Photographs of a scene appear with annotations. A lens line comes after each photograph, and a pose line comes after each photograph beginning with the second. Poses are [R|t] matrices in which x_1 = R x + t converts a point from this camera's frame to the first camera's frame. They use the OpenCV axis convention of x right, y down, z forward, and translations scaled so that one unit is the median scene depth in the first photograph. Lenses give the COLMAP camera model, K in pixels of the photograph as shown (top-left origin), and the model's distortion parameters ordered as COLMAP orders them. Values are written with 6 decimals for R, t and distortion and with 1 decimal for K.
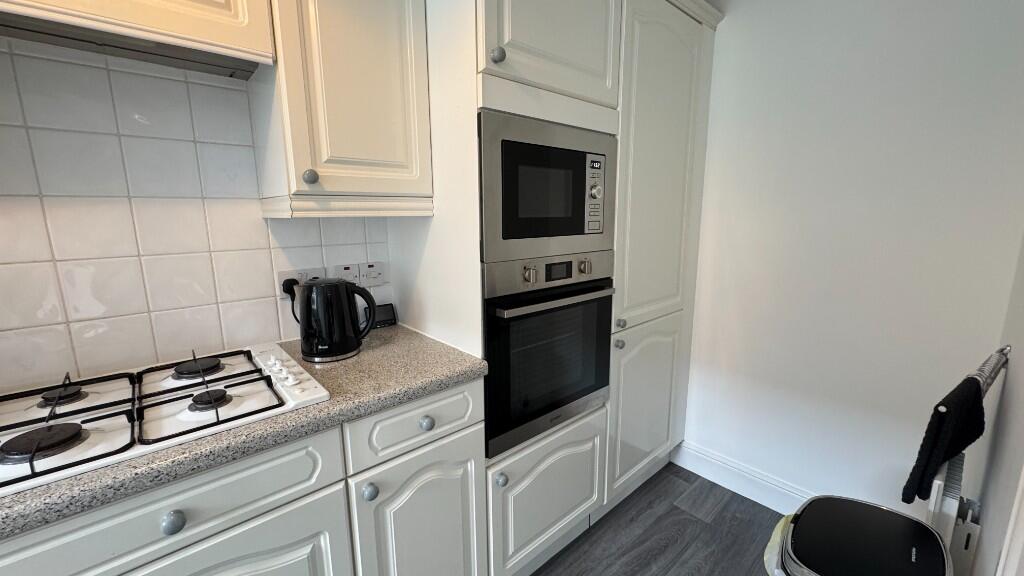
lens RADIAL K [[408.2, 0, 513.9], [0, 408.2, 286.1], [0, 0, 1]] dist [0.000731, -0.000232]
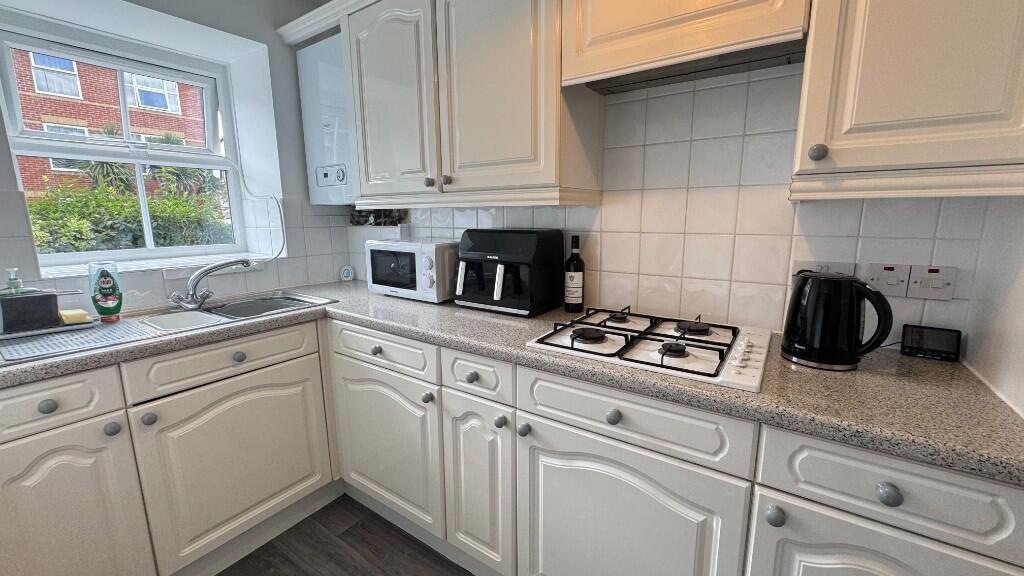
lens RADIAL K [[408.2, 0, 514.5], [0, 408.2, 287.0], [0, 0, 1]] dist [0.000731, -0.000232]
pose [[0.238122, 0.175979, -0.955159, 0.243446], [-0.170664, 0.975727, 0.137222, 0.007625], [0.956123, 0.130335, 0.262376, 0.175798]]
